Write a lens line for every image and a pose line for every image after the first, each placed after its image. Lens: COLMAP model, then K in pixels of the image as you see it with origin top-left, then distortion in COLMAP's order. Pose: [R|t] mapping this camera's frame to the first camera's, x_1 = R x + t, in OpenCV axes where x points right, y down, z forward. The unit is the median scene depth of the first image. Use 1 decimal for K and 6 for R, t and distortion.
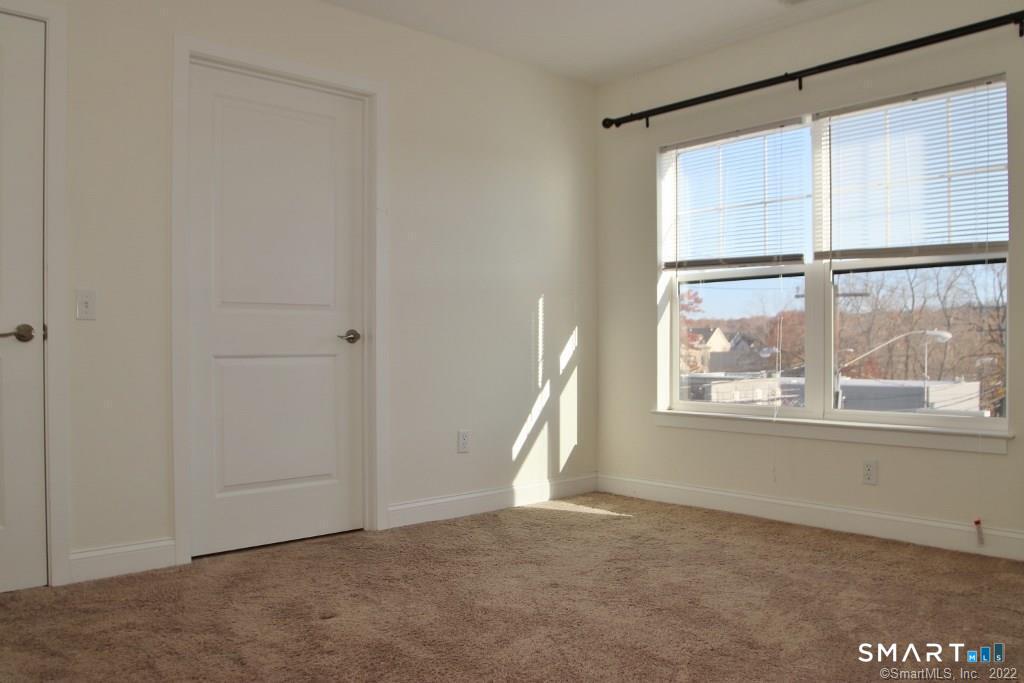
lens RADIAL K [[817.5, 0, 498.9], [0, 817.5, 325.4], [0, 0, 1]] dist [-0.029123, -0.000307]
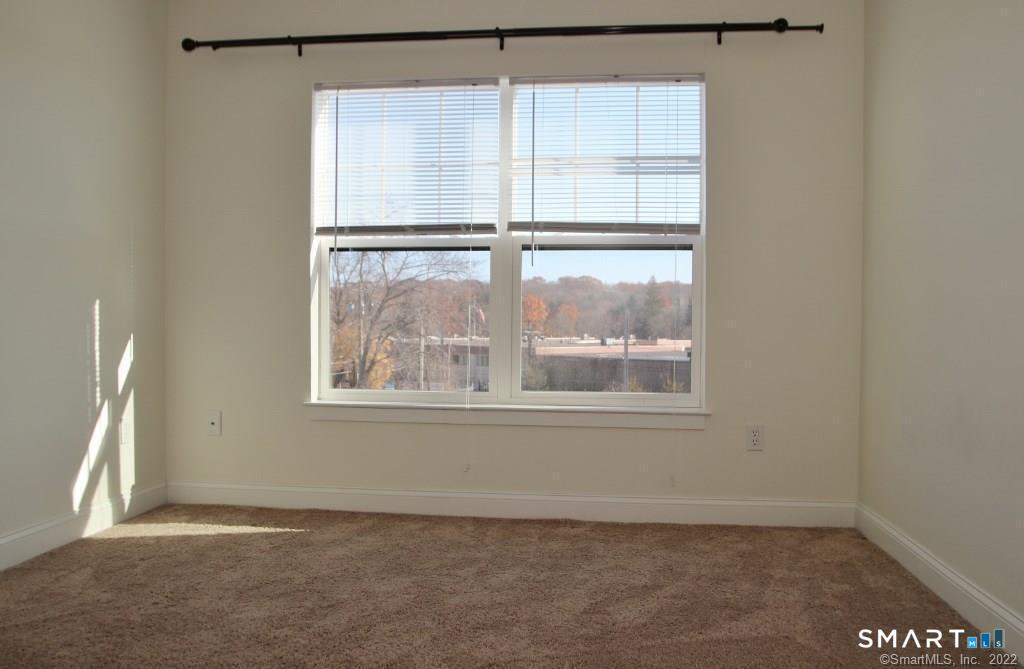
lens RADIAL K [[845.2, 0, 512.0], [0, 845.2, 334.5], [0, 0, 1]] dist [-0.086044, -0.001989]
pose [[0.759028, 0.004159, 0.651044, -0.203003], [-0.029090, 0.999198, 0.027532, 0.006725], [-0.650408, -0.039836, 0.758540, 0.220315]]
